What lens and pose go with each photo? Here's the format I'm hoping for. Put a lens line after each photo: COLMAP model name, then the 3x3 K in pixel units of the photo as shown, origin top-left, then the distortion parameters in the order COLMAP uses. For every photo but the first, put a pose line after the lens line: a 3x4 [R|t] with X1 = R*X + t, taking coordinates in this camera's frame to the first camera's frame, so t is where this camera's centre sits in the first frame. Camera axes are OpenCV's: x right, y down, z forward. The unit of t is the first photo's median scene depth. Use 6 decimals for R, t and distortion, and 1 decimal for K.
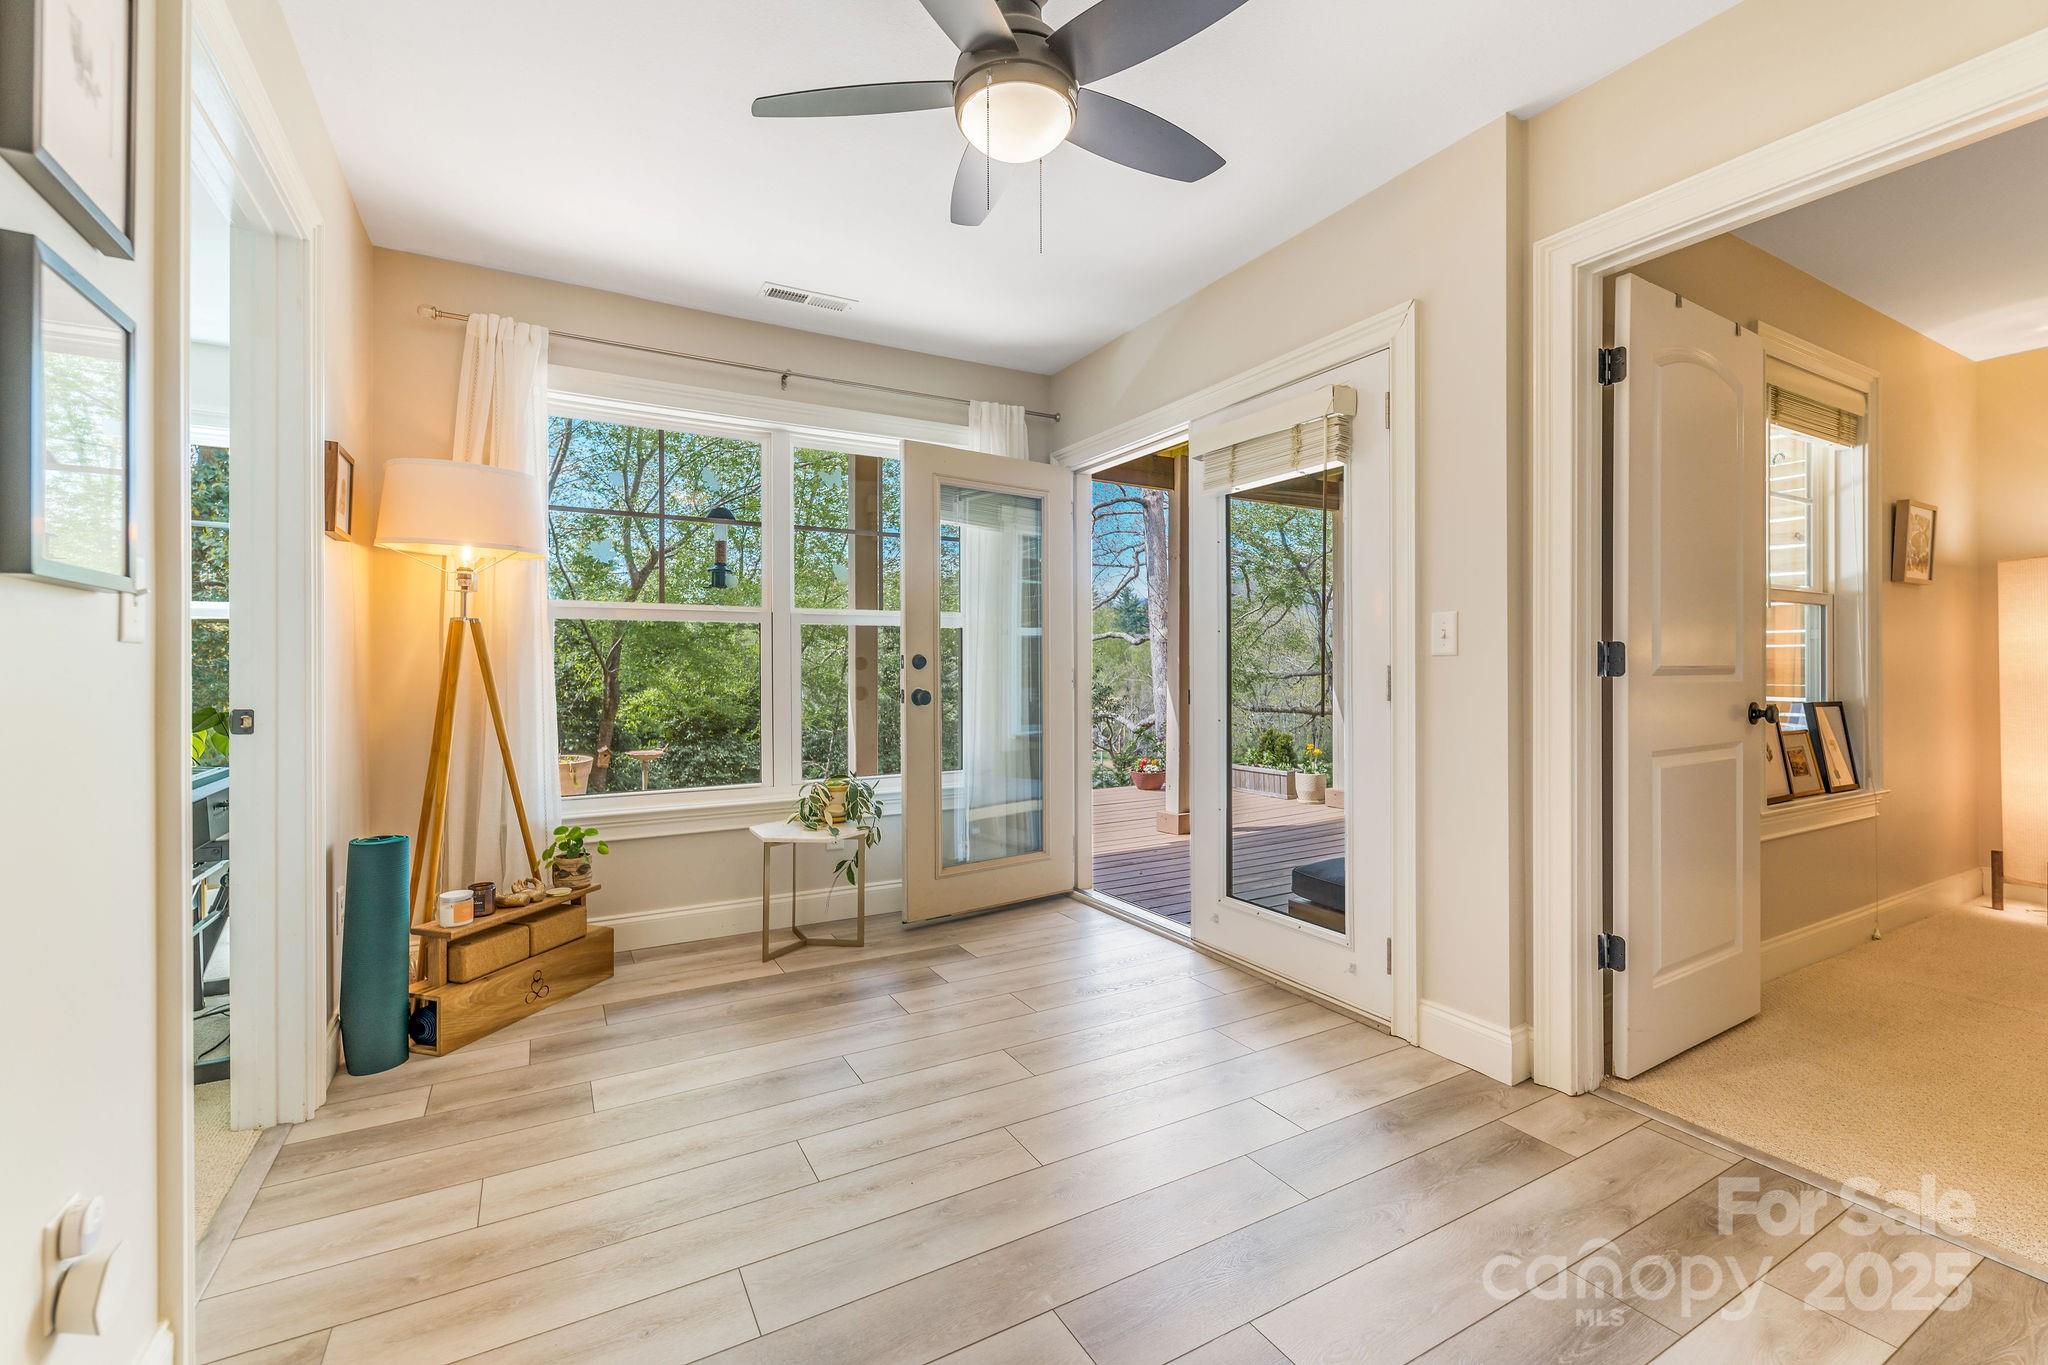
lens RADIAL K [[846.6, 0, 1027.3], [0, 846.6, 674.9], [0, 0, 1]] dist [0.014265, -0.004016]
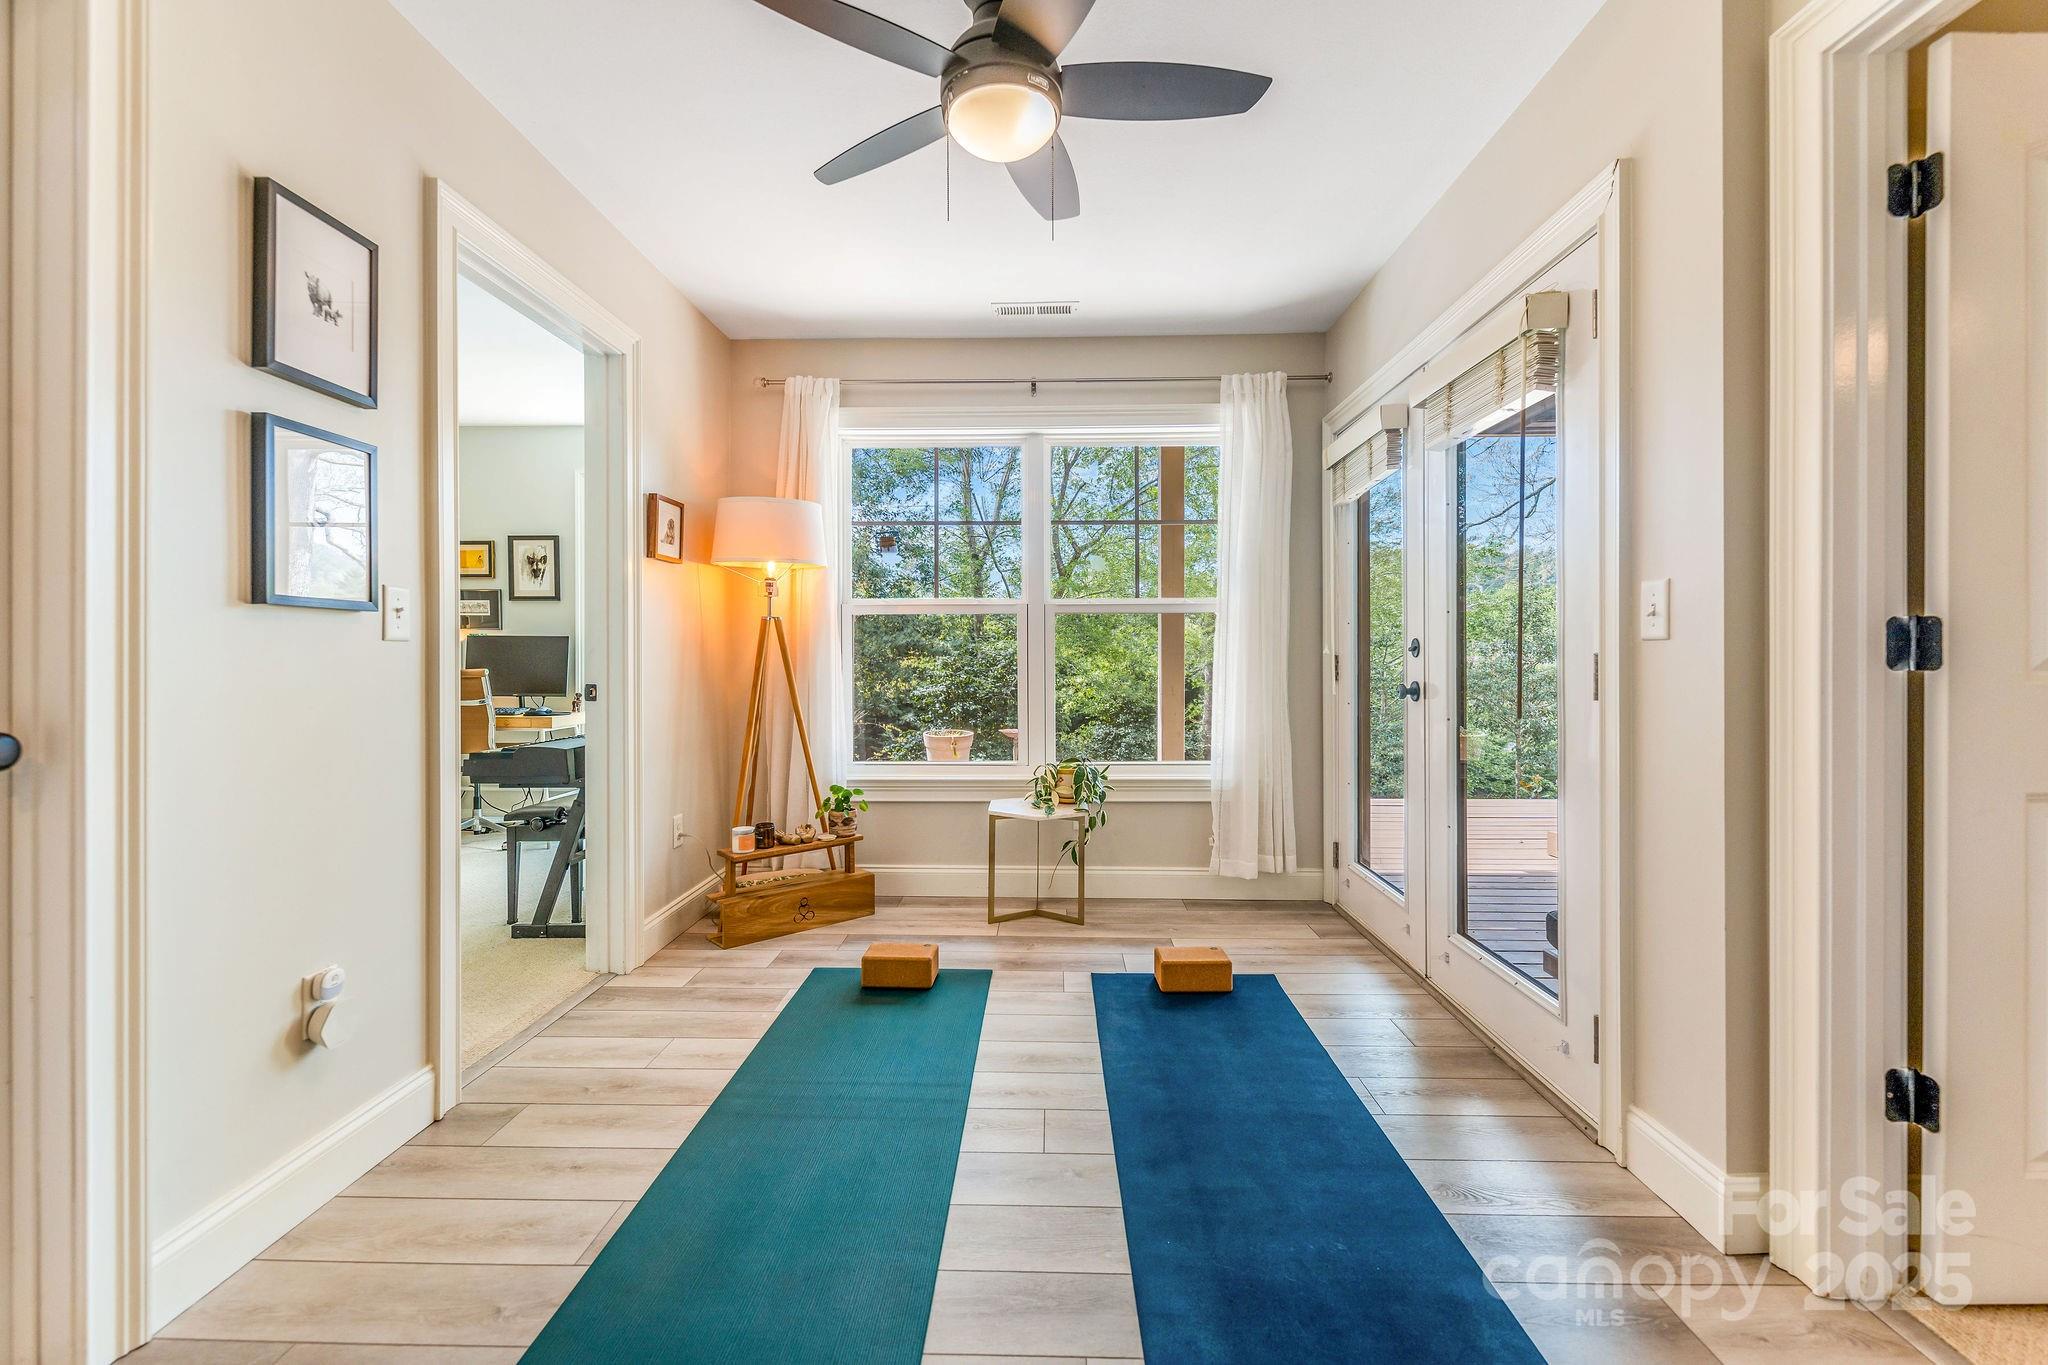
lens RADIAL K [[846.6, 0, 991.0], [0, 846.6, 664.5], [0, 0, 1]] dist [0.014265, -0.004016]
pose [[0.863625, 0.006324, -0.504095, 0.260207], [-0.005034, 0.999980, 0.003921, -0.001184], [0.504110, -0.000848, 0.863639, 0.058016]]
